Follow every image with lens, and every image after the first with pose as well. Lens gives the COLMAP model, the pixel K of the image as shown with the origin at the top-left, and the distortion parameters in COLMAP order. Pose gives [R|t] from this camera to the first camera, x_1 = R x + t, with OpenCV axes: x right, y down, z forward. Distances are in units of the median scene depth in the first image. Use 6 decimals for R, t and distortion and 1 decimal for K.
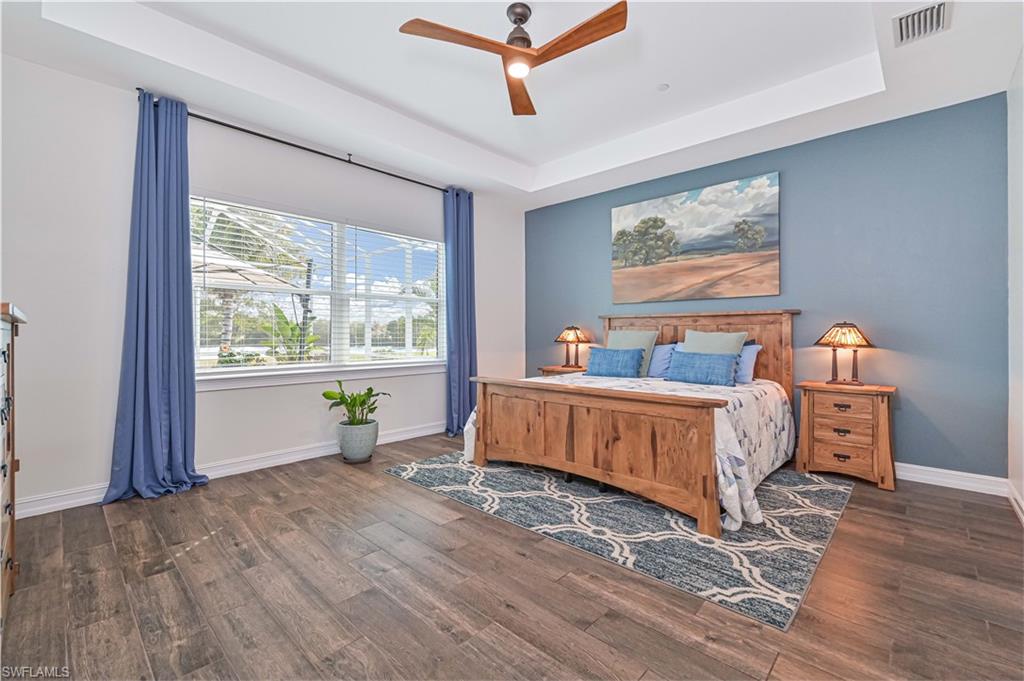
lens RADIAL K [[435.0, 0, 512.0], [0, 435.0, 340.5], [0, 0, 1]] dist [0.001204, 0.000047]
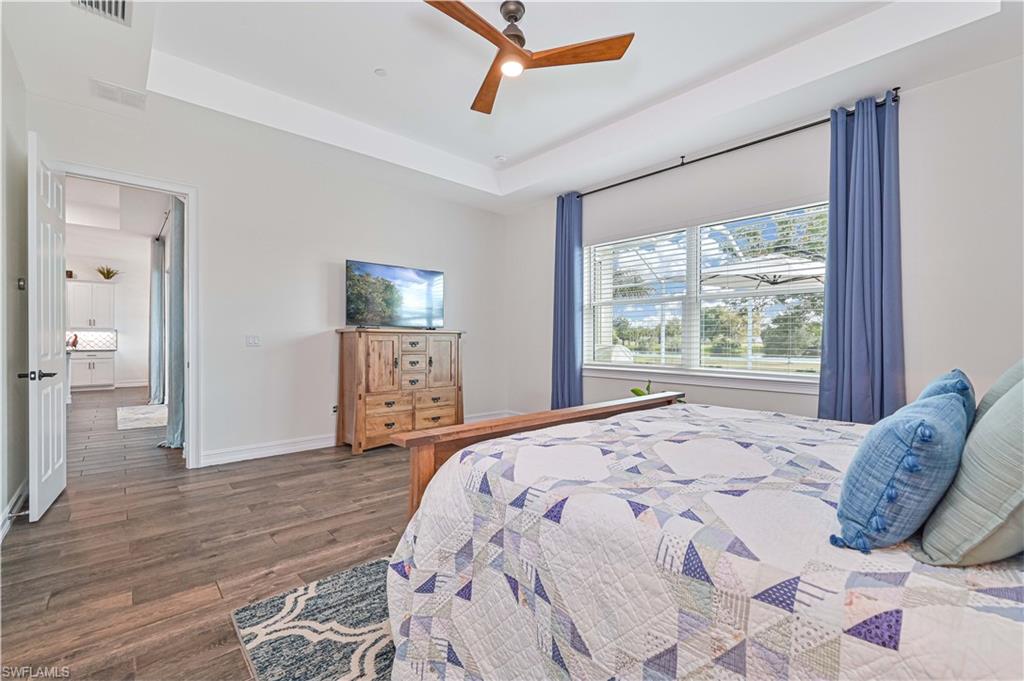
lens RADIAL K [[435.0, 0, 512.0], [0, 435.0, 340.5], [0, 0, 1]] dist [0.001204, 0.000047]
pose [[-0.081618, -0.000338, -0.996664, 0.822178], [-0.015774, 0.999875, 0.000952, -0.003410], [0.996539, 0.015799, -0.081613, 0.887014]]
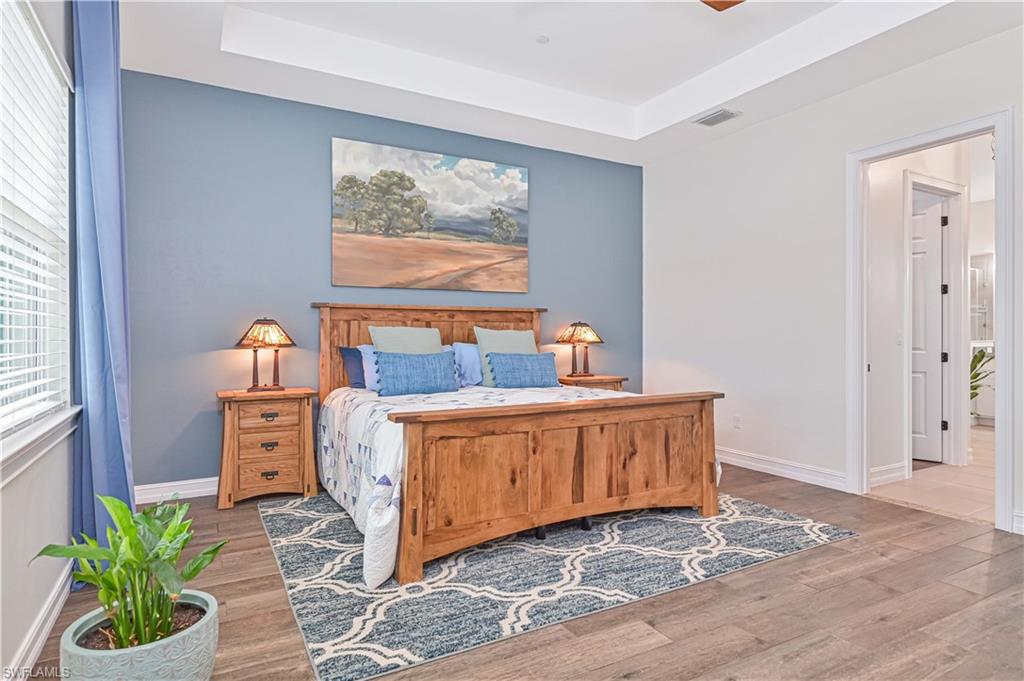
lens RADIAL K [[581.4, 0, 512.0], [0, 581.4, 340.5], [0, 0, 1]] dist [0.006023, 0.001860]
pose [[0.304503, -0.012858, 0.952425, -0.803580], [0.013421, 0.999868, 0.009208, -0.010177], [-0.952417, 0.009978, 0.304635, 0.760096]]
